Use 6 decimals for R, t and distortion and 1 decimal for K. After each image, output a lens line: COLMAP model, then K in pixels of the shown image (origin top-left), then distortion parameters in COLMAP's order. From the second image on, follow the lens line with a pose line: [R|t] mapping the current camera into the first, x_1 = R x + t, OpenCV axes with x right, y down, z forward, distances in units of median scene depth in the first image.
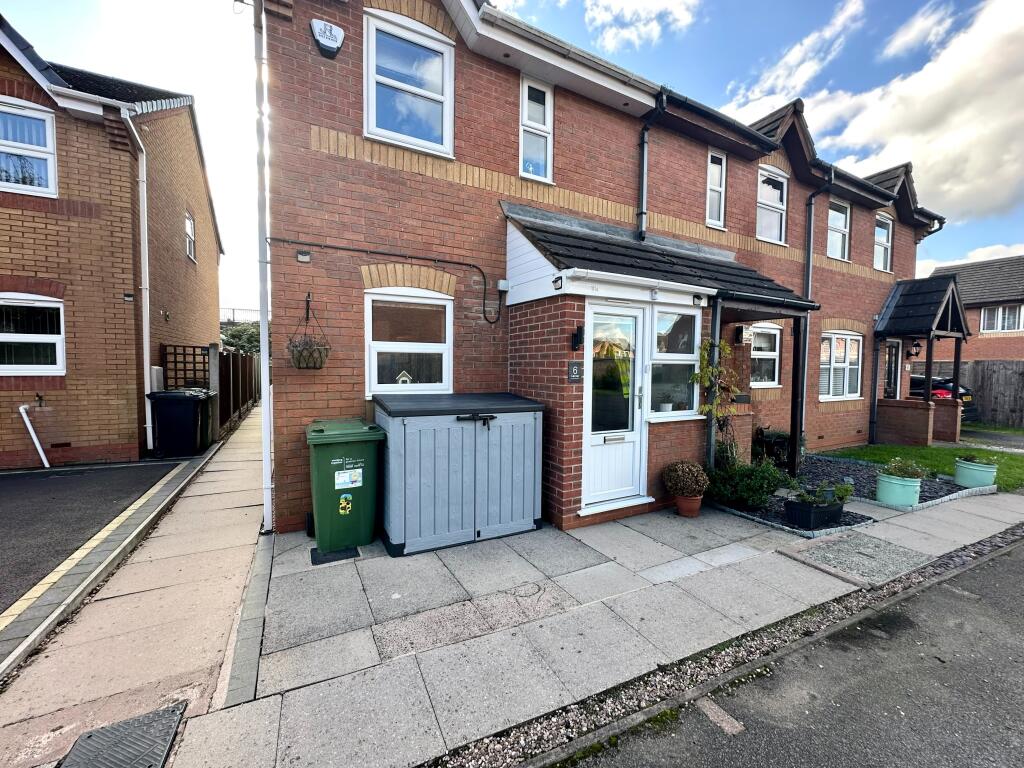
lens RADIAL K [[408.3, 0, 511.5], [0, 408.3, 382.8], [0, 0, 1]] dist [-0.002663, 0.000568]
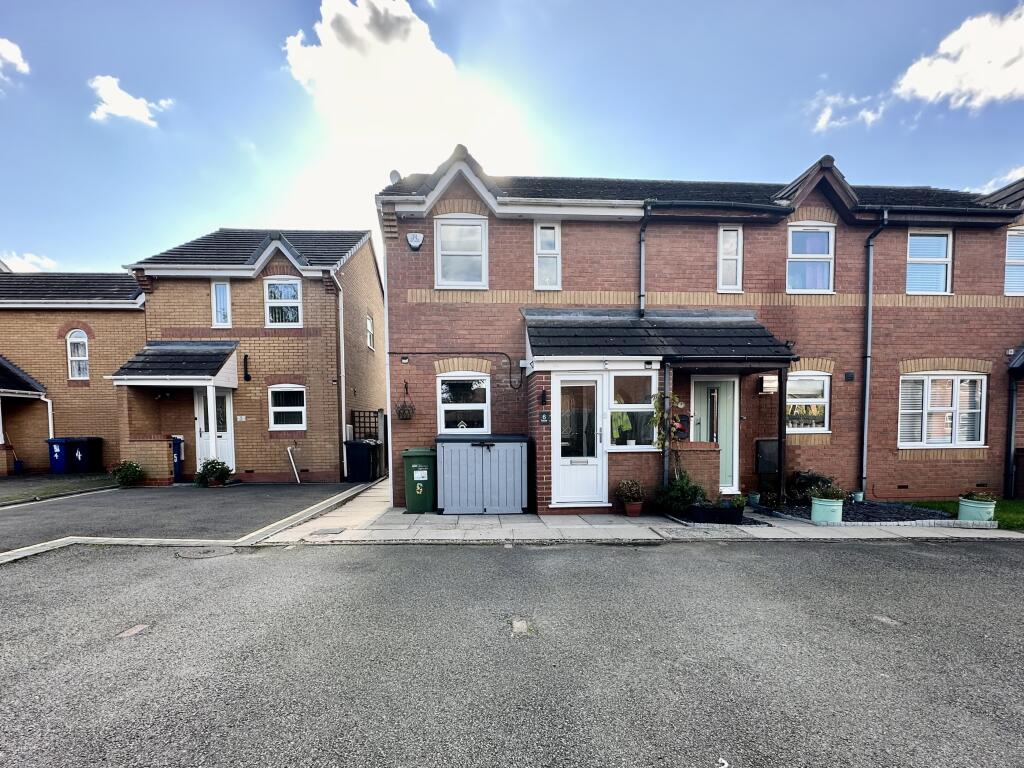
lens RADIAL K [[489.2, 0, 510.6], [0, 489.2, 454.1], [0, 0, 1]] dist [-0.000753, 0.000158]
pose [[0.914326, 0.003472, -0.404965, 0.720963], [0.000856, 0.999944, 0.010505, 0.084717], [0.404979, -0.009952, 0.914272, -0.735284]]
